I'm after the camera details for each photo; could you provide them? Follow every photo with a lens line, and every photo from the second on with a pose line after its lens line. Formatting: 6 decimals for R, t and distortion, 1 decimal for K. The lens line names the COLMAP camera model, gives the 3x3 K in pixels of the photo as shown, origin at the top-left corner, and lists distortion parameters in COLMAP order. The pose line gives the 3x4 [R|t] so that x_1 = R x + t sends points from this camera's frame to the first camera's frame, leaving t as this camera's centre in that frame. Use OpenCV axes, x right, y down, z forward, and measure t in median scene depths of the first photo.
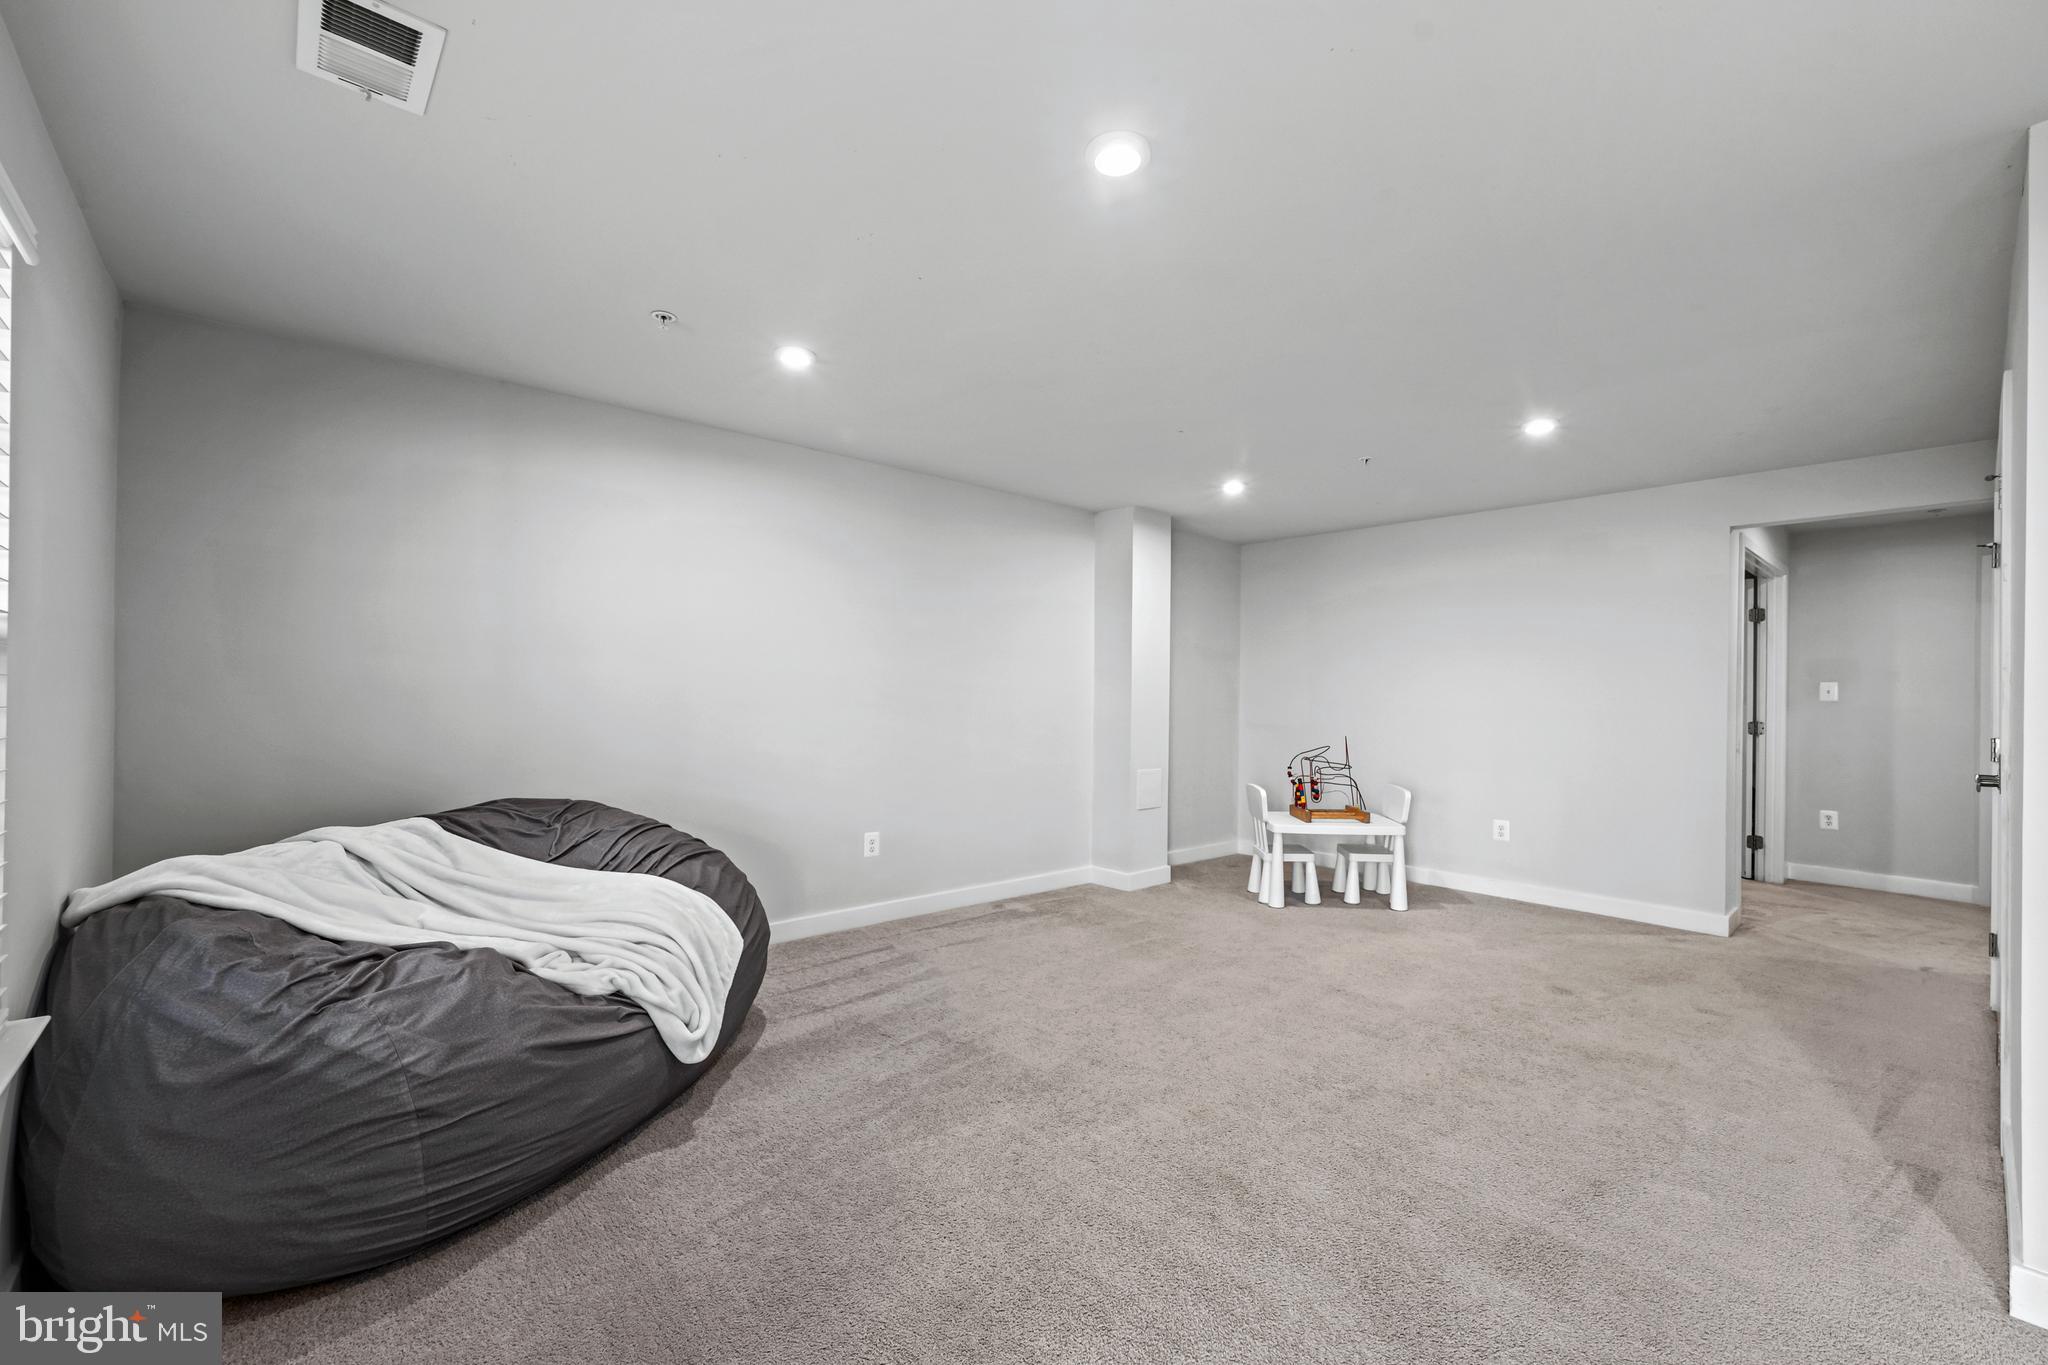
lens RADIAL K [[835.9, 0, 1024.0], [0, 835.9, 682.5], [0, 0, 1]] dist [0.001344, 0.000022]
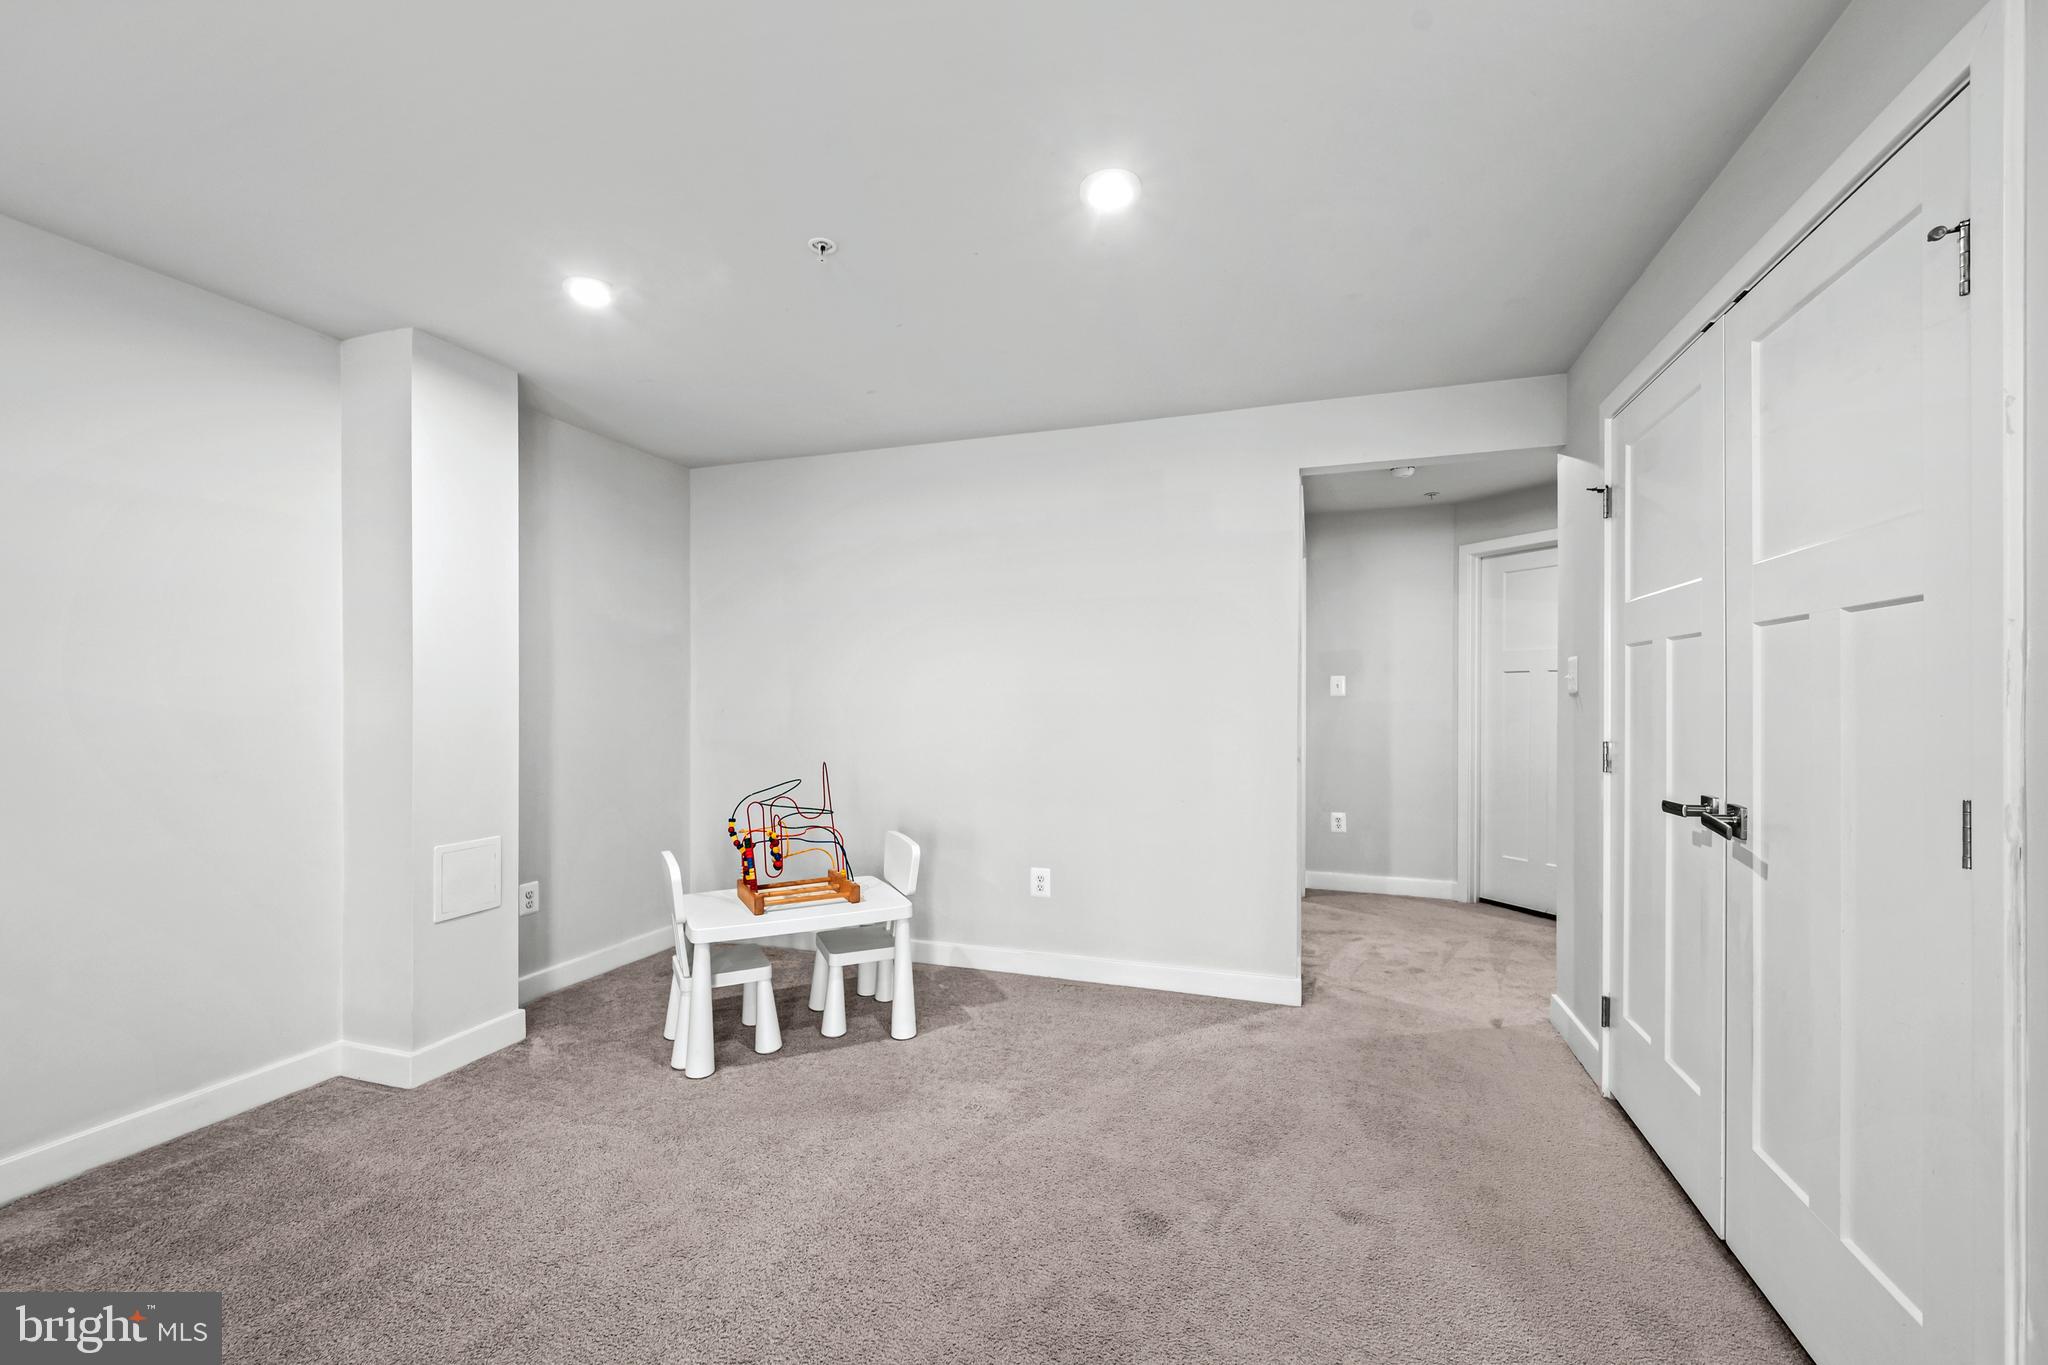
lens RADIAL K [[835.9, 0, 1024.0], [0, 835.9, 682.5], [0, 0, 1]] dist [0.001344, 0.000022]
pose [[0.868467, -0.004687, 0.495725, 0.206968], [0.005730, 0.999983, -0.000584, 0.006331], [-0.495714, 0.003348, 0.868479, 0.389606]]
